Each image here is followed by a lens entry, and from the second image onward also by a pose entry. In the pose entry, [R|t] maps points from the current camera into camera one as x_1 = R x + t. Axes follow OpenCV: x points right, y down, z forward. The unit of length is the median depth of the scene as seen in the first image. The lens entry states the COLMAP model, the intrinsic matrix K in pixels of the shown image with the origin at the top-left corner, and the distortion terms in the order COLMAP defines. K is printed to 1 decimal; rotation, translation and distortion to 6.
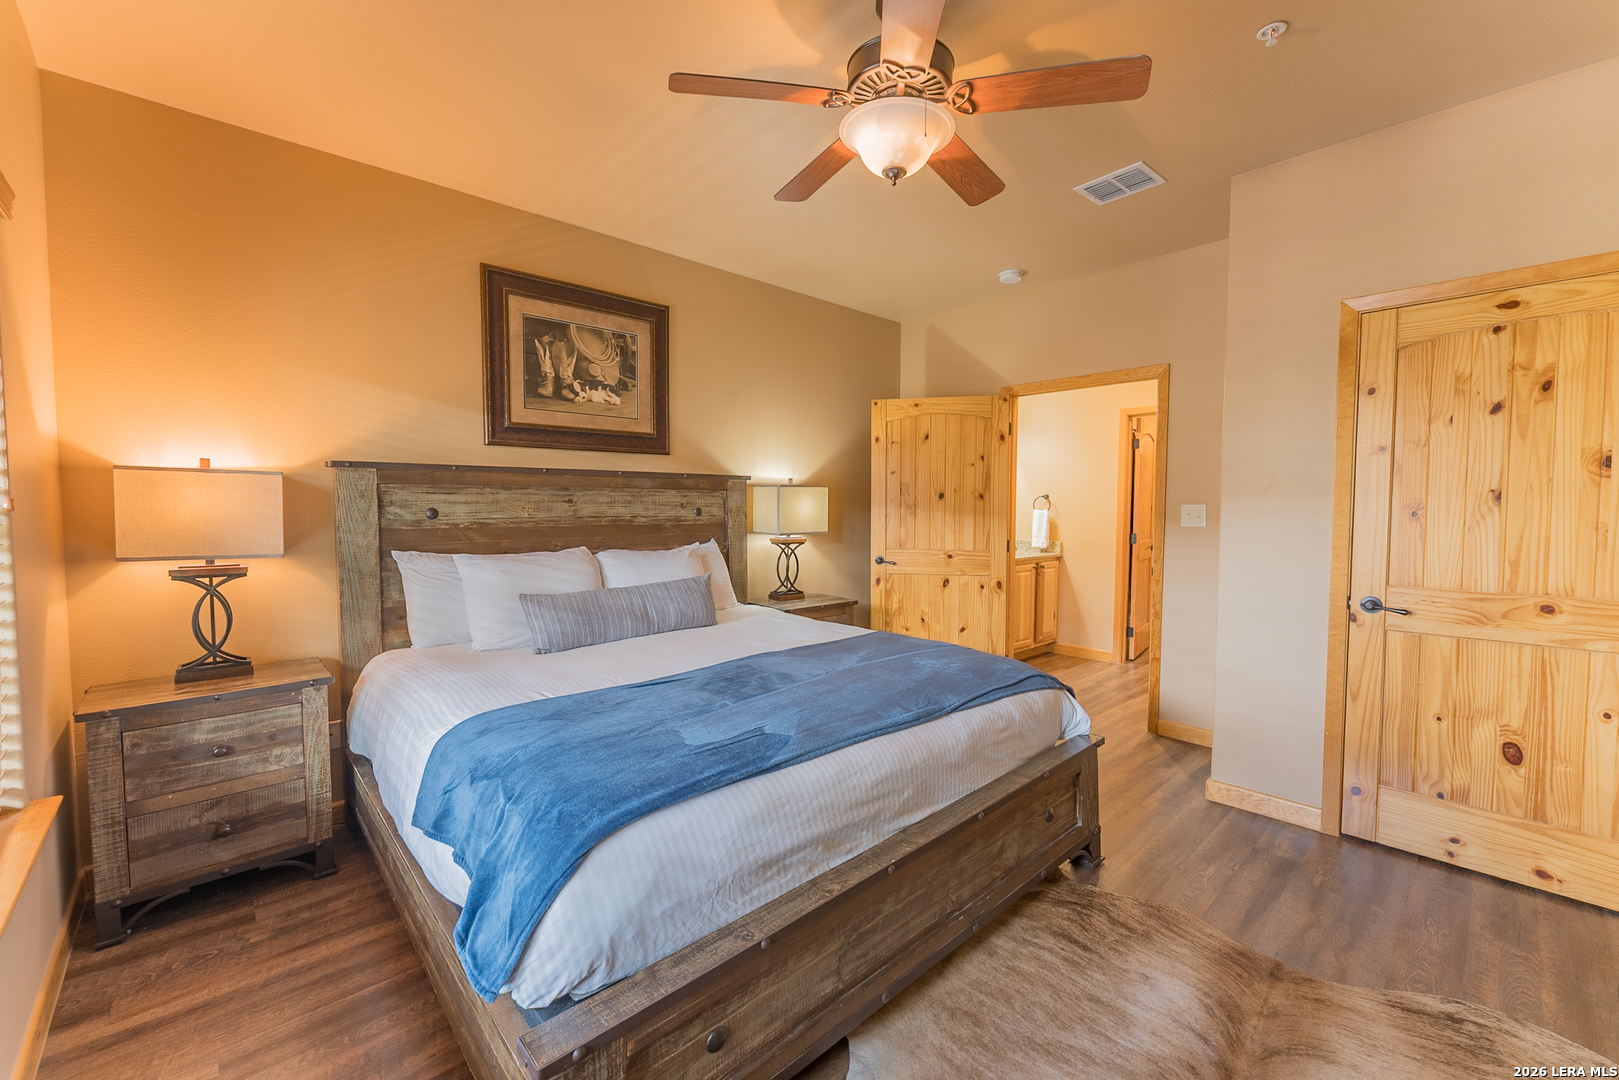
lens RADIAL K [[656.6, 0, 802.4], [0, 656.6, 533.5], [0, 0, 1]] dist [0.000220, 0.000018]
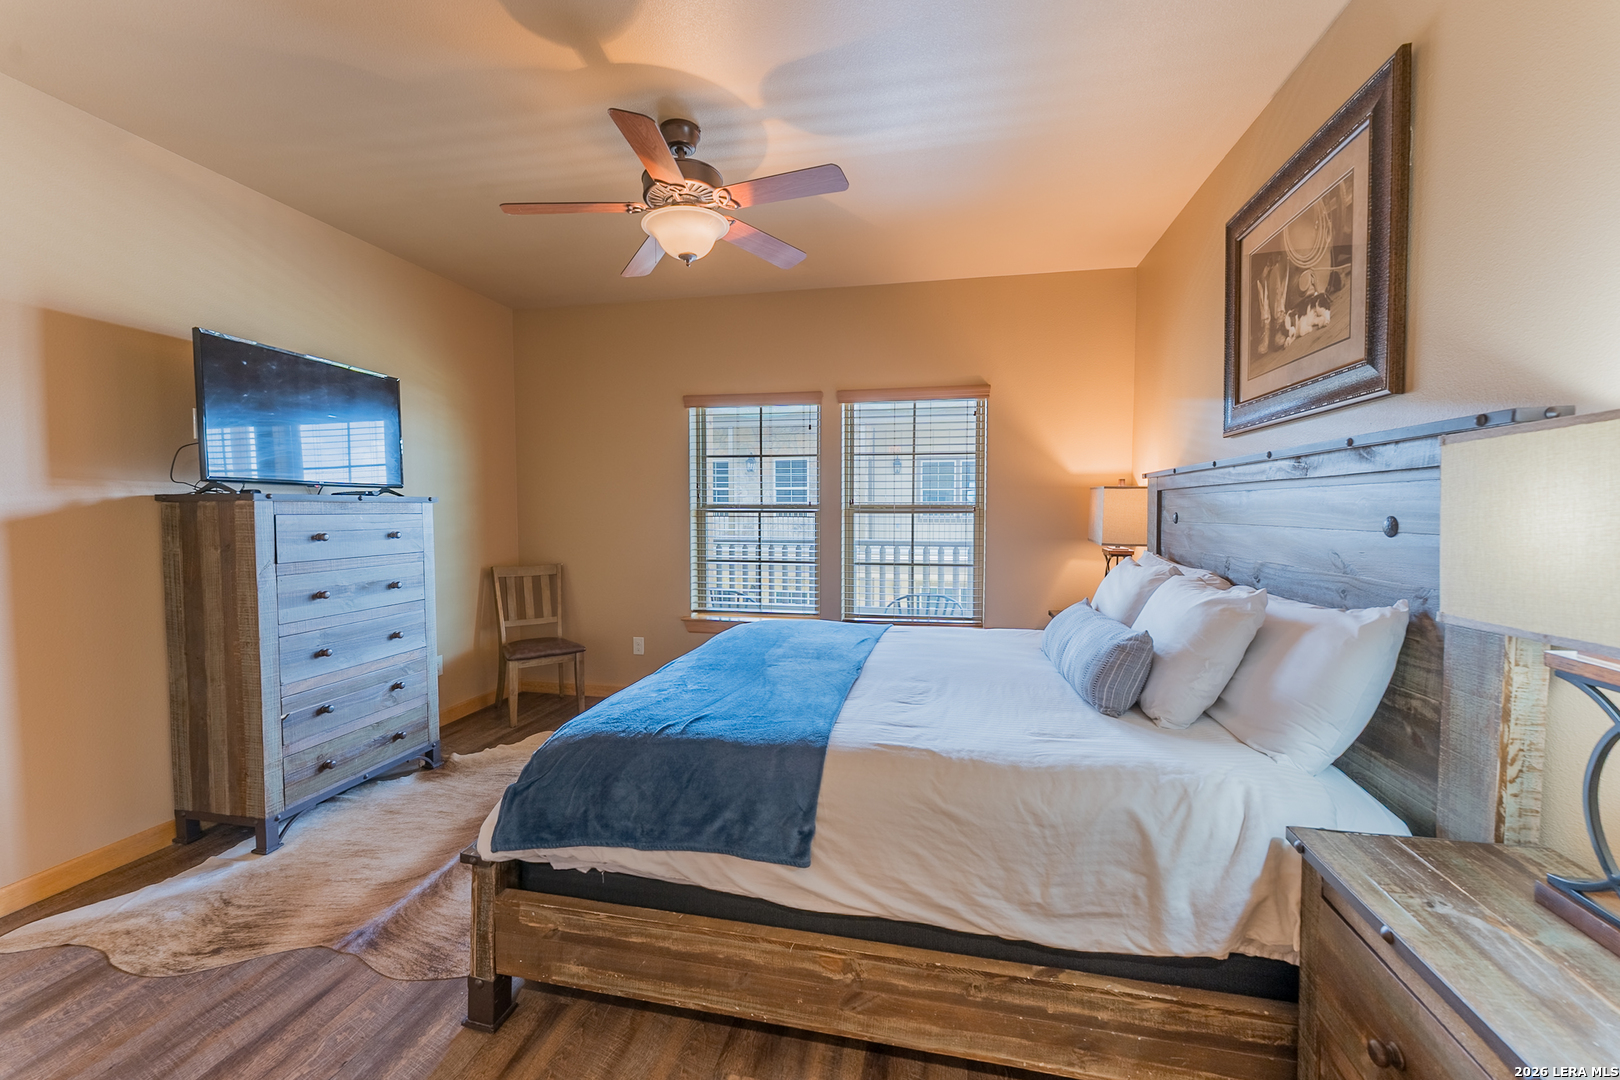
lens RADIAL K [[612.1, 0, 780.7], [0, 612.1, 538.4], [0, 0, 1]] dist [0.000928, 0.000072]
pose [[-0.816255, 0.022158, -0.577267, 0.763395], [-0.029073, 0.996422, 0.079357, -0.088106], [0.576960, 0.081558, -0.812690, 2.298958]]
